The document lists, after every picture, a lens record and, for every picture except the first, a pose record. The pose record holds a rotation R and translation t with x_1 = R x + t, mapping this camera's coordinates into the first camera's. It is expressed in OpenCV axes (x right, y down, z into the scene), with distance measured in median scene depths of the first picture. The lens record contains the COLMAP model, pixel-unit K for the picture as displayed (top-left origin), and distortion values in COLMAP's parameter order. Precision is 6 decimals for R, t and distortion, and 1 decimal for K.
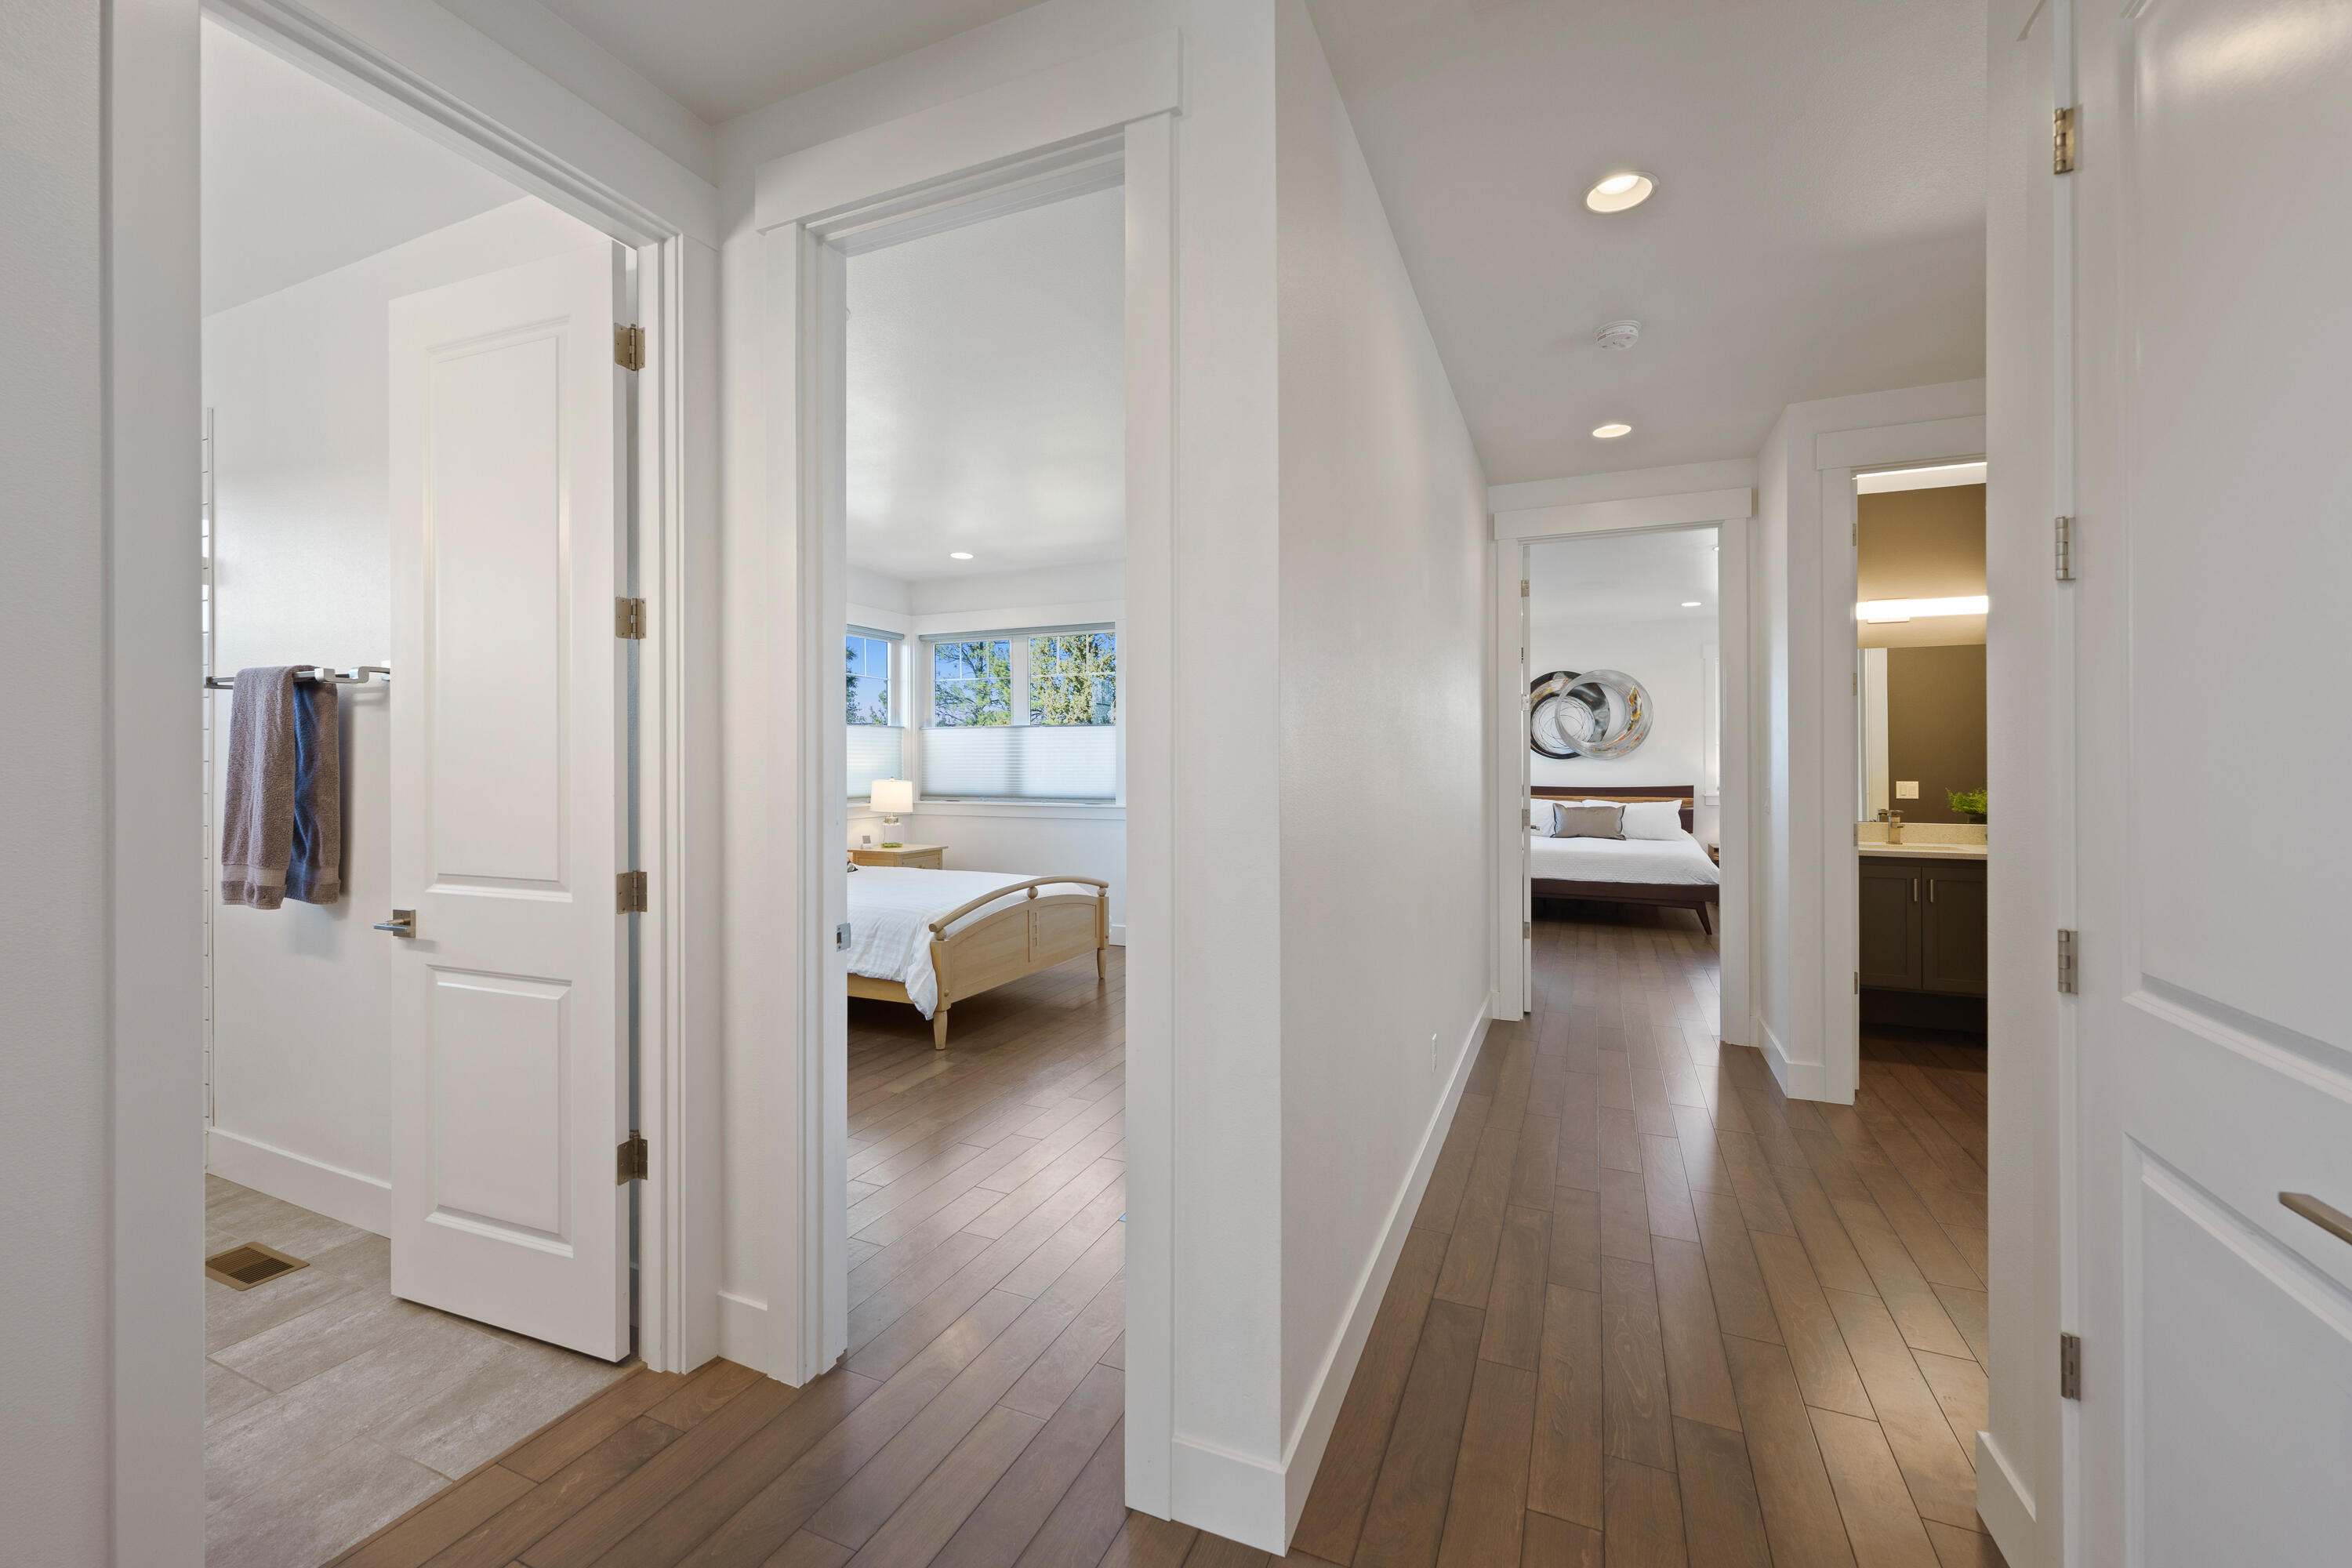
lens RADIAL K [[943.2, 0, 1177.7], [0, 943.2, 763.6], [0, 0, 1]] dist [0.000046, -0.000068]
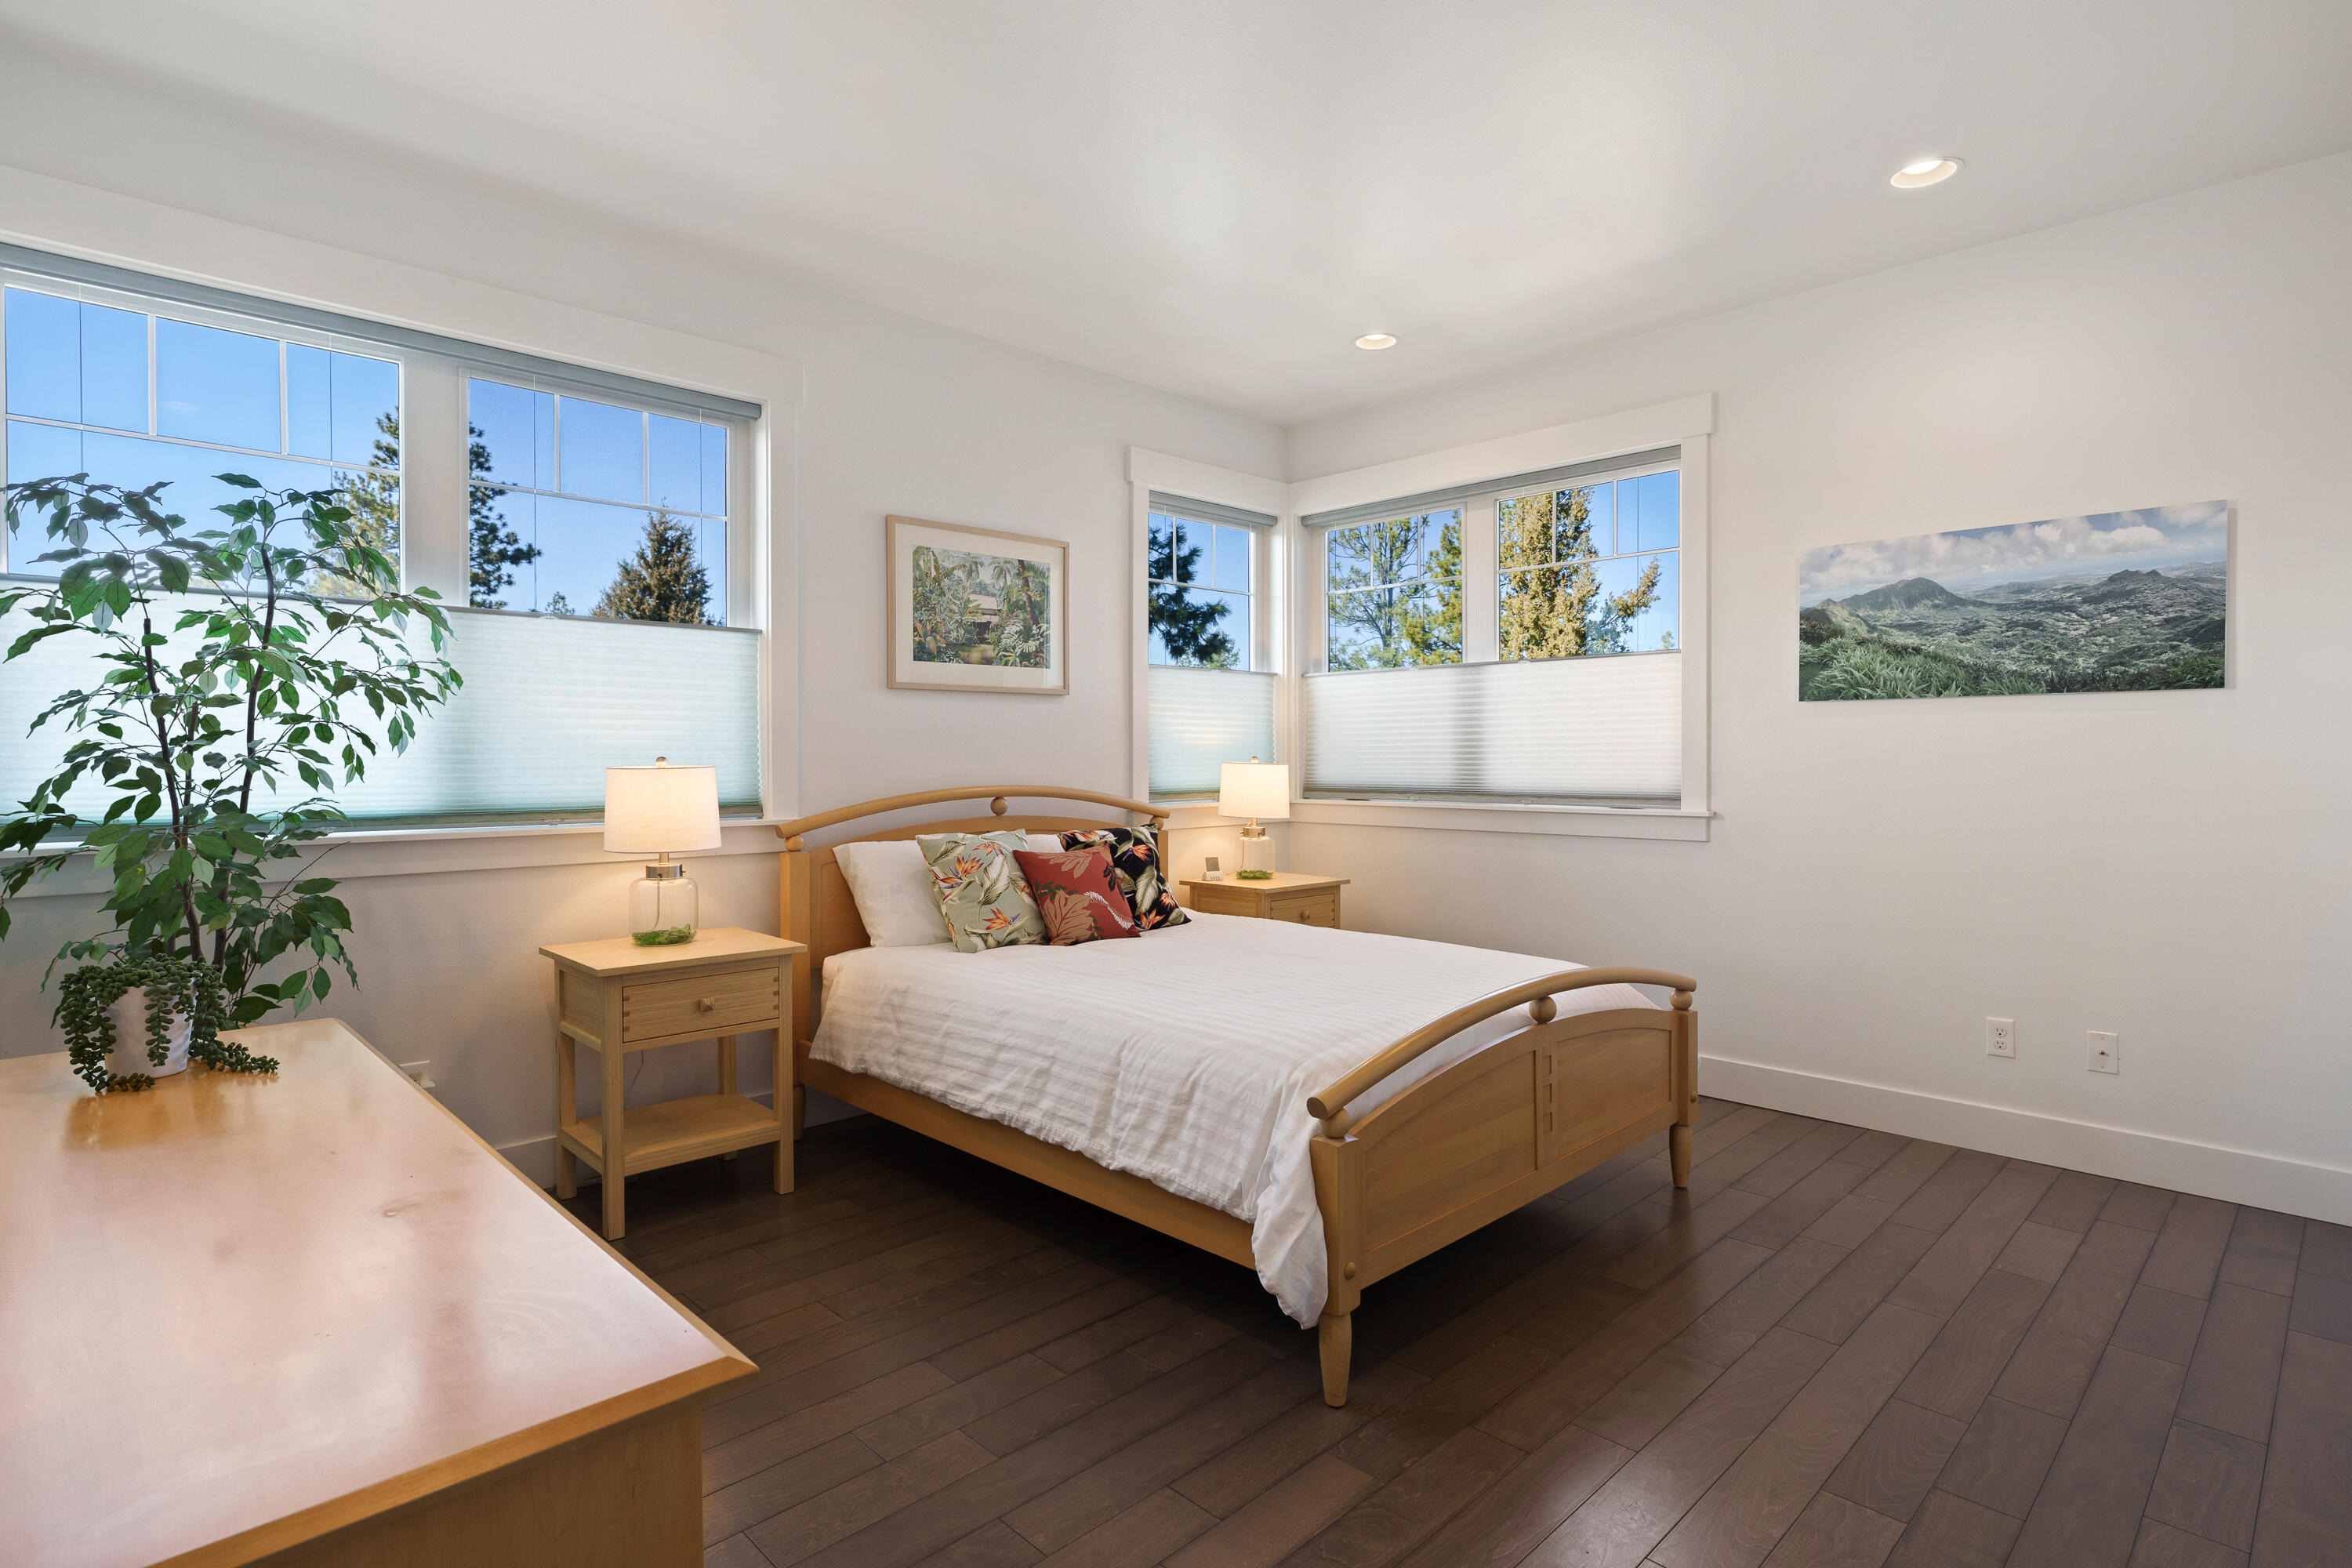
lens RADIAL K [[1169.9, 0, 1176.0], [0, 1169.9, 784.0], [0, 0, 1]] dist [0.001771, 0.000047]
pose [[0.927077, 0.005508, -0.374830, -0.085753], [0.002941, 0.999754, 0.021964, 0.016104], [0.374859, -0.021465, 0.926833, 0.344866]]
